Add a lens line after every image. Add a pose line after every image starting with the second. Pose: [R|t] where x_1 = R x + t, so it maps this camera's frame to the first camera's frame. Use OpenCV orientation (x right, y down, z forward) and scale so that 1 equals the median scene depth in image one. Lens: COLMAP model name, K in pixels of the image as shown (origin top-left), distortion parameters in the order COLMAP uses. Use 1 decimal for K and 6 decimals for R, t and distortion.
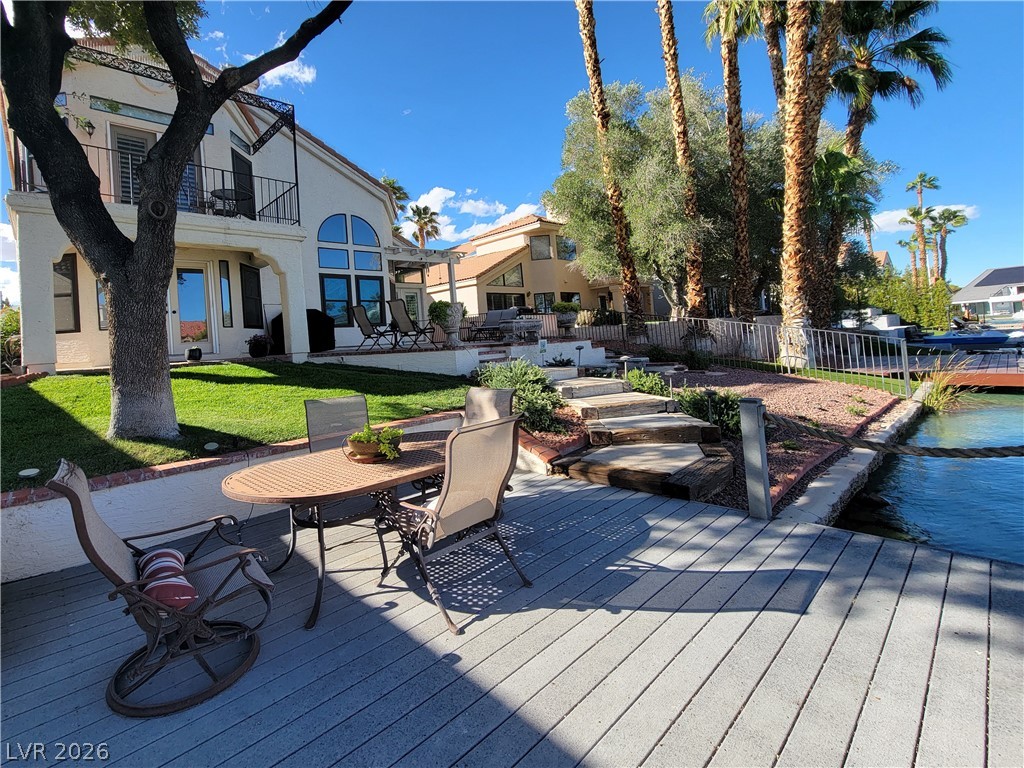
lens RADIAL K [[452.4, 0, 466.2], [0, 452.4, 470.8], [0, 0, 1]] dist [0.000618, 0.000280]
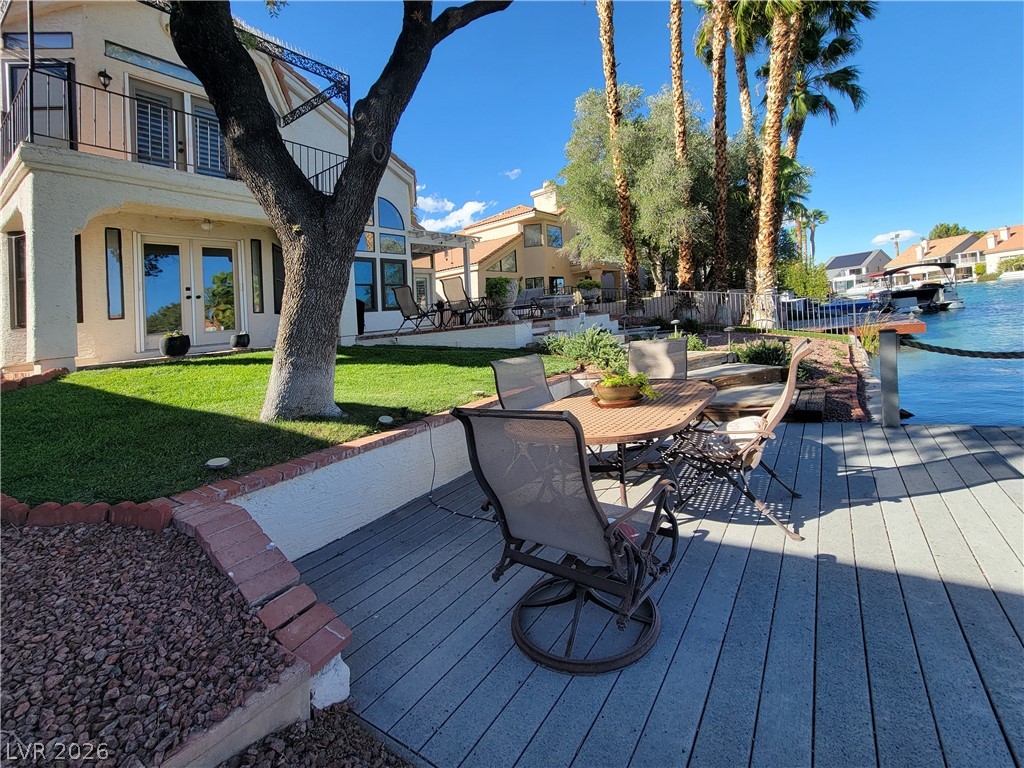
lens RADIAL K [[423.8, 0, 521.0], [0, 423.8, 445.3], [0, 0, 1]] dist [0.000719, 0.000048]
pose [[0.964491, -0.112859, 0.238788, -0.278857], [0.117422, 0.993070, -0.004926, 0.019206], [-0.236577, 0.032790, 0.971059, 0.050572]]
